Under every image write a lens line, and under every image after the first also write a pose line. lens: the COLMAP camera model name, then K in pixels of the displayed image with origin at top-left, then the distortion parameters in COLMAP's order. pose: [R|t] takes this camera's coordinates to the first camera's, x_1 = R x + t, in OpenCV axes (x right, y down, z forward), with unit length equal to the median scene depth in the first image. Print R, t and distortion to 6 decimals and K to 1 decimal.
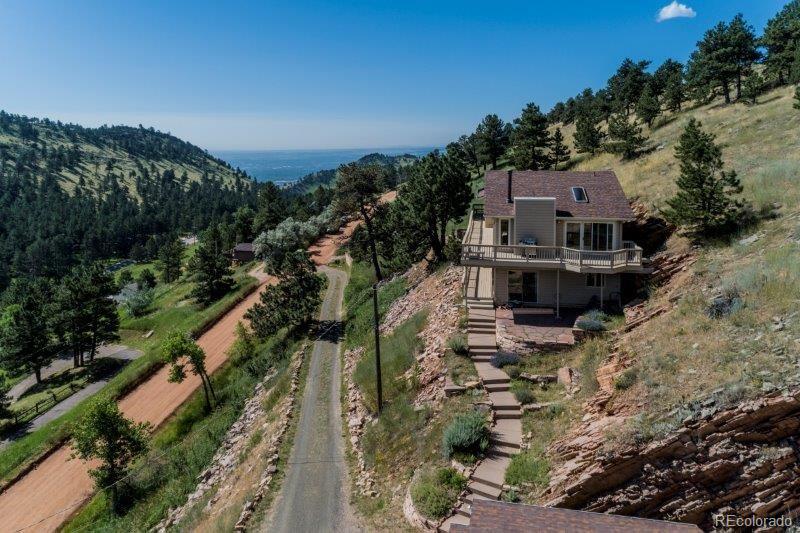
lens RADIAL K [[361.5, 0, 401.9], [0, 361.5, 245.6], [0, 0, 1]] dist [0.003229, 0.001052]
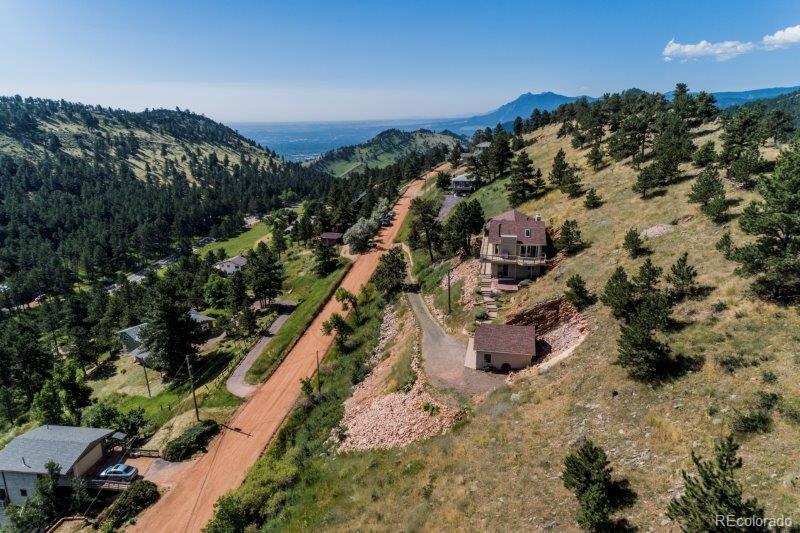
lens RADIAL K [[401.6, 0, 400.0], [0, 401.6, 266.5], [0, 0, 1]] dist [-0.001658, -0.000572]
pose [[0.999952, 0.004450, -0.008706, -0.270699], [-0.003129, 0.989235, 0.146302, -0.236137], [0.009264, -0.146268, 0.989202, -1.326727]]
